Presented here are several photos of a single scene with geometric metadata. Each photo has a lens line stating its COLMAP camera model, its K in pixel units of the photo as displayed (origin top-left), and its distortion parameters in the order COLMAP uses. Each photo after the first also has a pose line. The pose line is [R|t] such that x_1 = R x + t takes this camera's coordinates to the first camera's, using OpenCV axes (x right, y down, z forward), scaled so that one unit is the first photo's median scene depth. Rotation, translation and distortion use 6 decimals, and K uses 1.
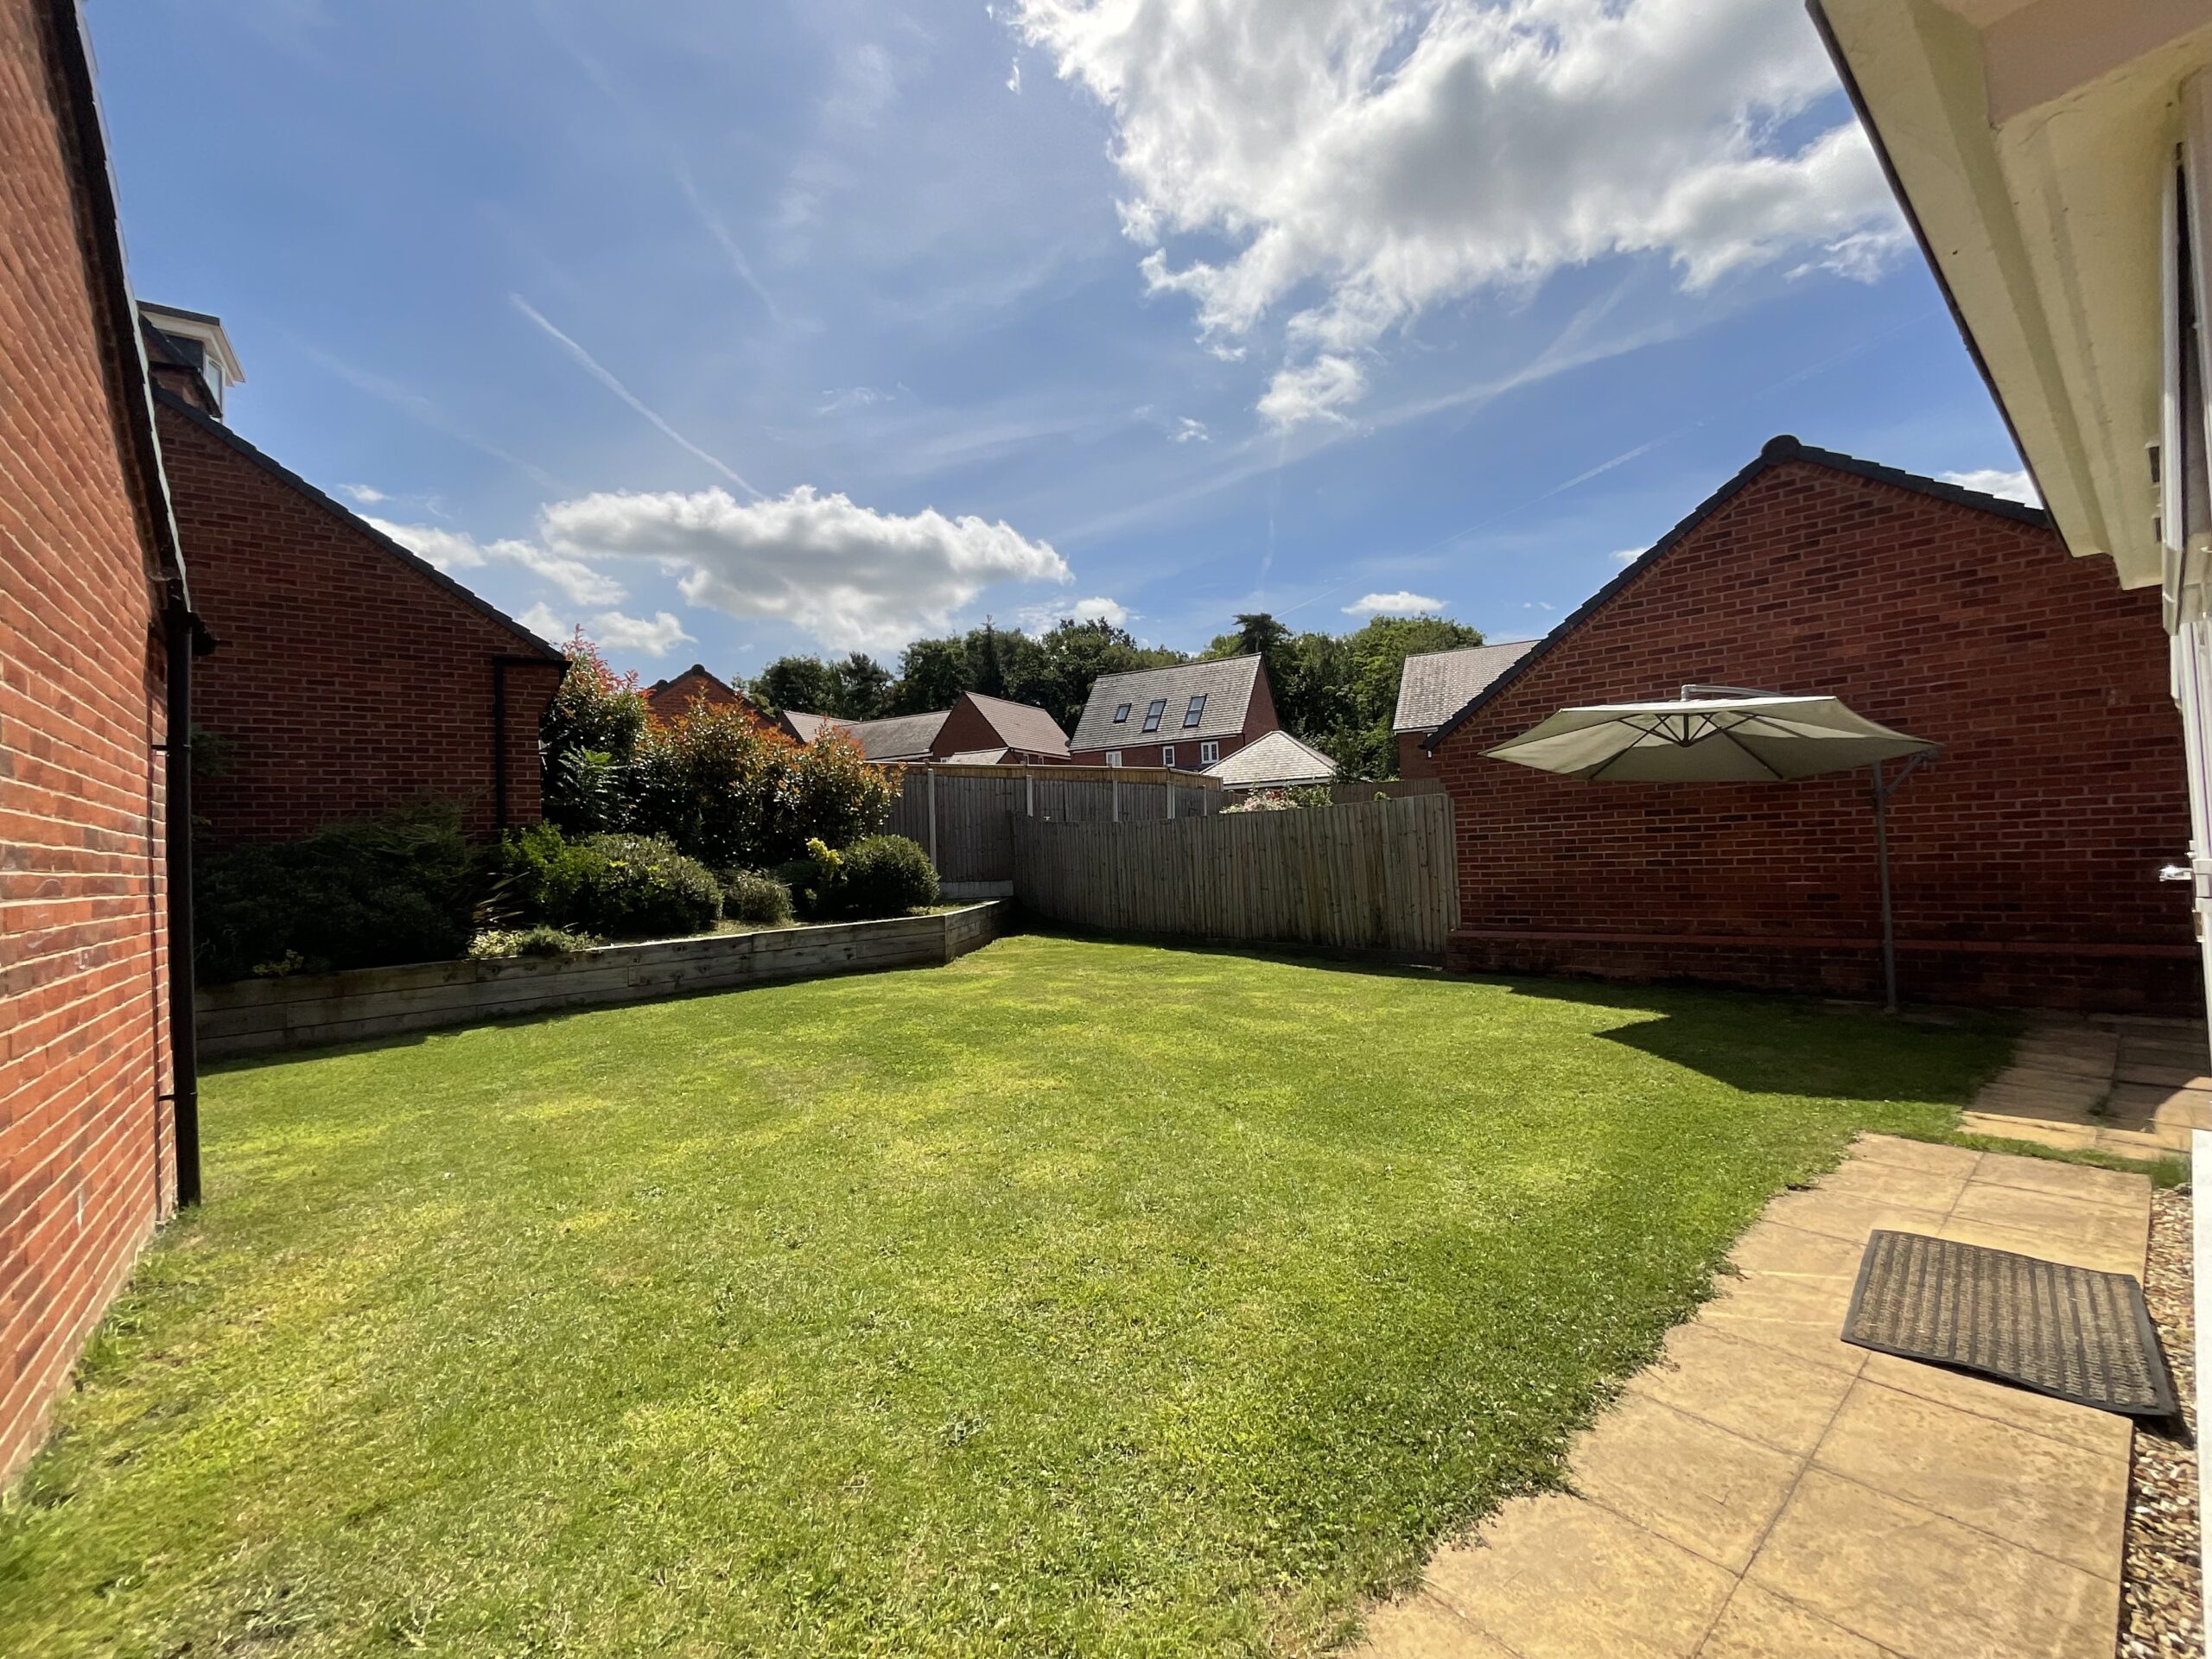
lens RADIAL K [[892.0, 0, 1107.7], [0, 892.0, 831.4], [0, 0, 1]] dist [-0.001991, 0.000335]
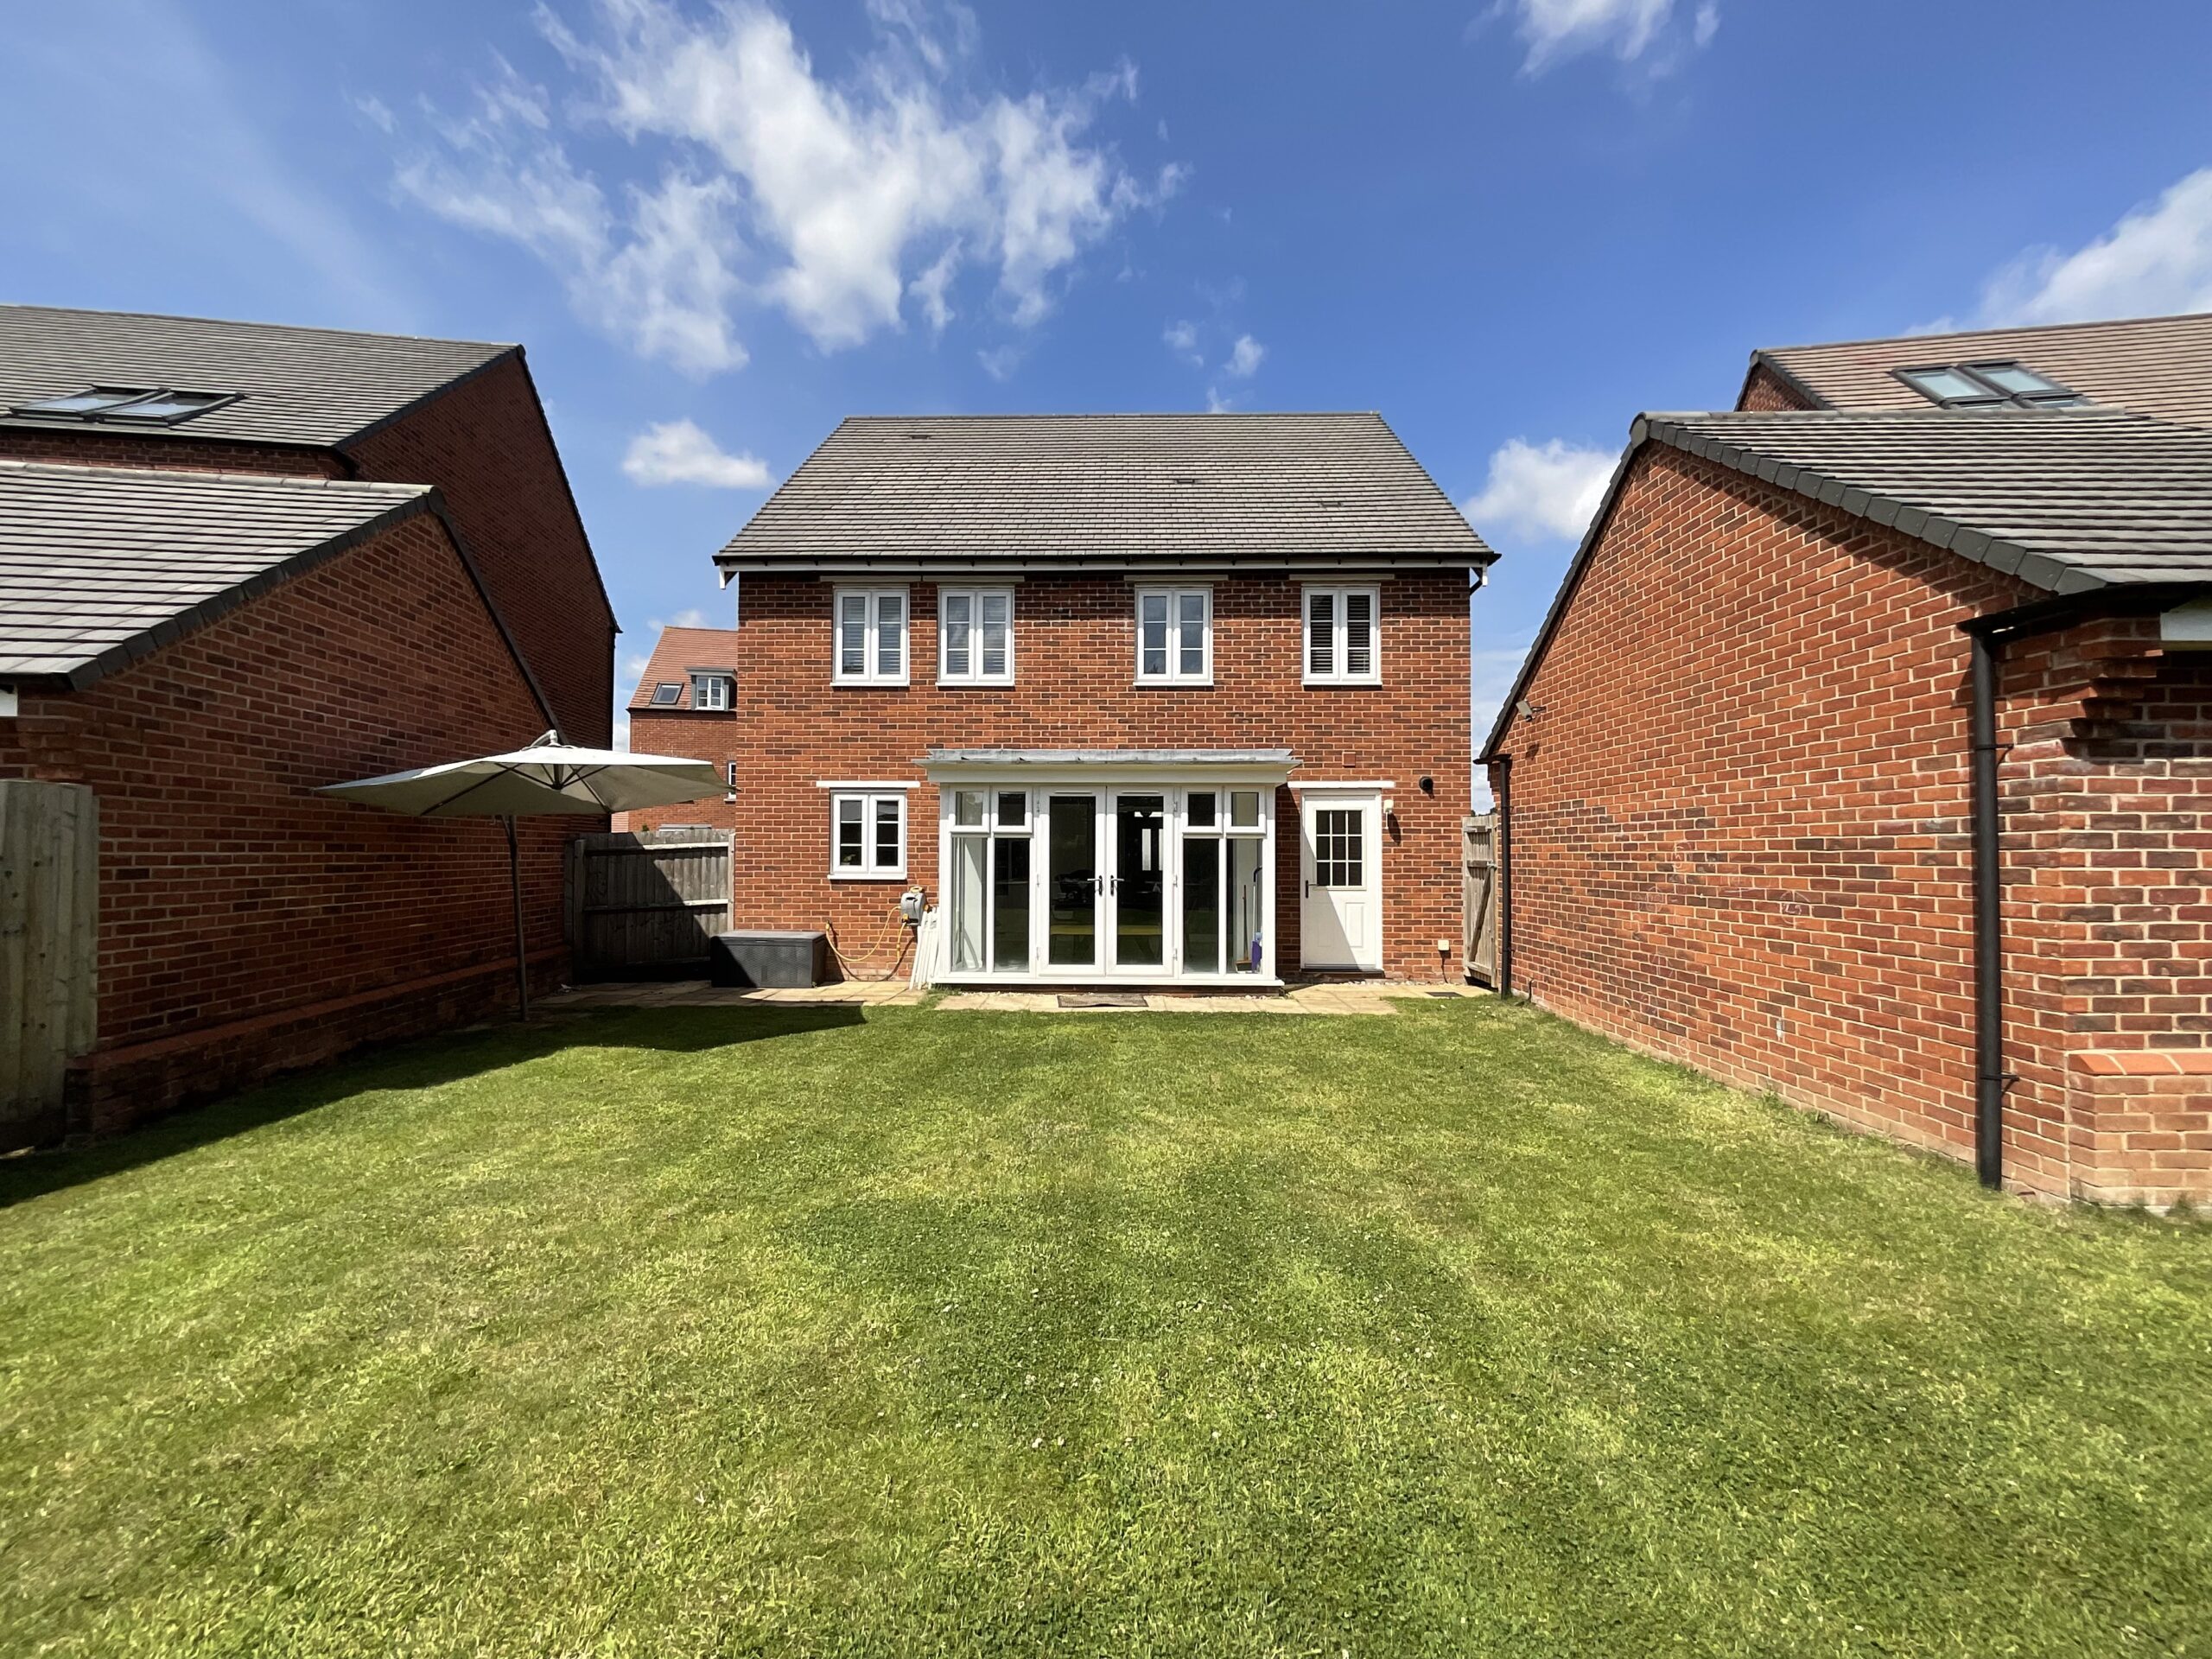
lens RADIAL K [[893.0, 0, 1105.7], [0, 893.0, 833.1], [0, 0, 1]] dist [-0.001376, 0.000090]
pose [[-0.752393, 0.054735, 0.656437, -0.311592], [0.013757, 0.997630, -0.067417, 0.021376], [-0.658571, -0.041693, -0.751363, 0.818771]]
